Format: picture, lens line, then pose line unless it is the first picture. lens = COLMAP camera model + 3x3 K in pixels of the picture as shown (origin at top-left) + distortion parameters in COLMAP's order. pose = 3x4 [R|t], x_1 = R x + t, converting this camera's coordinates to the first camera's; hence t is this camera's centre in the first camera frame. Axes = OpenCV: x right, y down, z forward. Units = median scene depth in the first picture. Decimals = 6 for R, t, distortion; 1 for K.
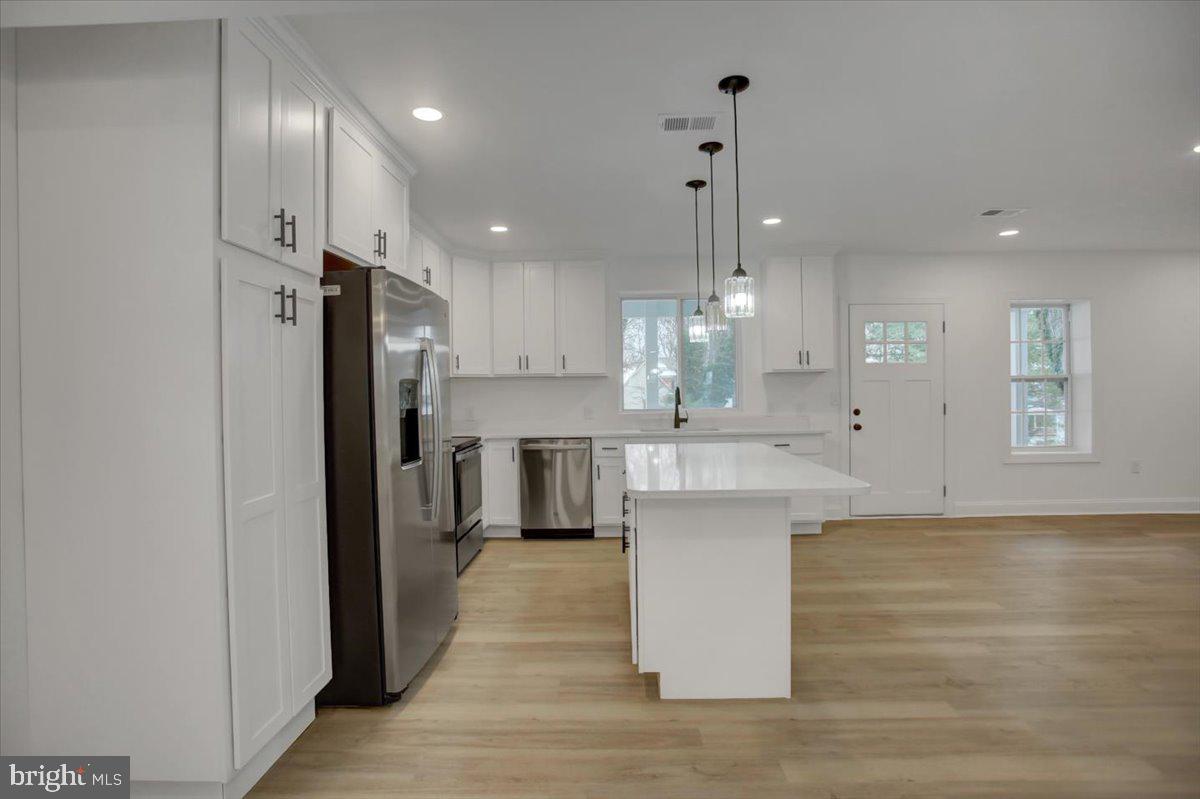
lens RADIAL K [[598.6, 0, 597.1], [0, 598.6, 398.6], [0, 0, 1]] dist [-0.035035, -0.000124]
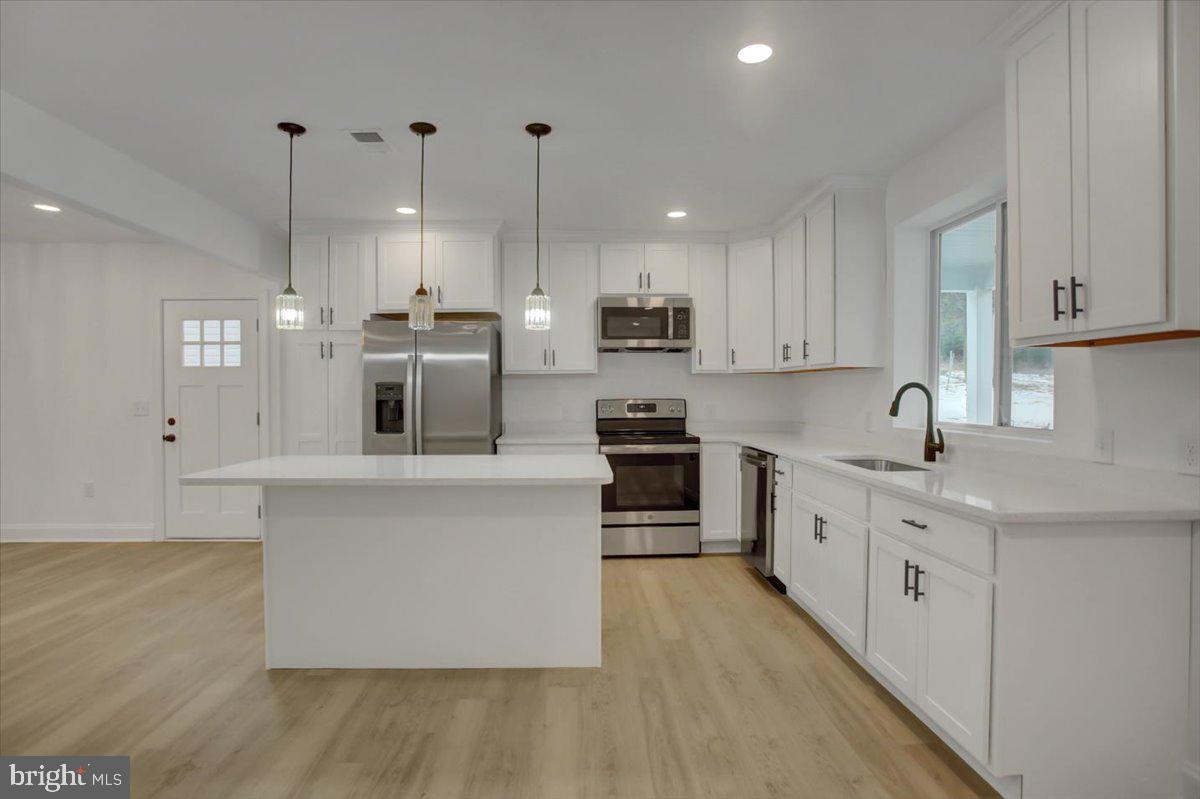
lens RADIAL K [[598.6, 0, 597.1], [0, 598.6, 398.6], [0, 0, 1]] dist [-0.035035, -0.000124]
pose [[0.066288, 0.026326, -0.997453, 0.735496], [-0.010694, 0.999613, 0.025672, -0.018586], [0.997743, 0.008965, 0.066544, 0.781906]]
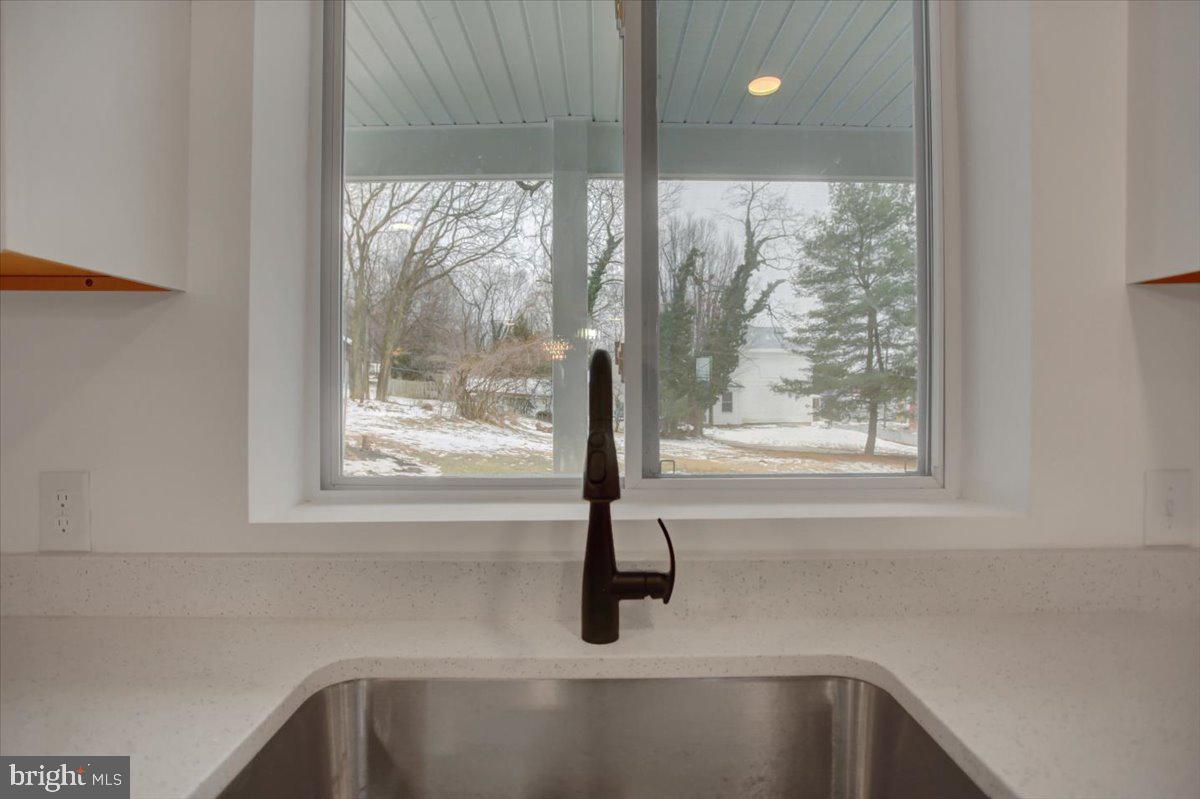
lens RADIAL K [[598.6, 0, 597.1], [0, 598.6, 398.6], [0, 0, 1]] dist [-0.035035, -0.000124]
pose [[0.999035, 0.012609, 0.042064, 0.146185], [-0.012941, 0.999887, 0.007607, -0.010715], [-0.041964, -0.008144, 0.999086, 0.992962]]
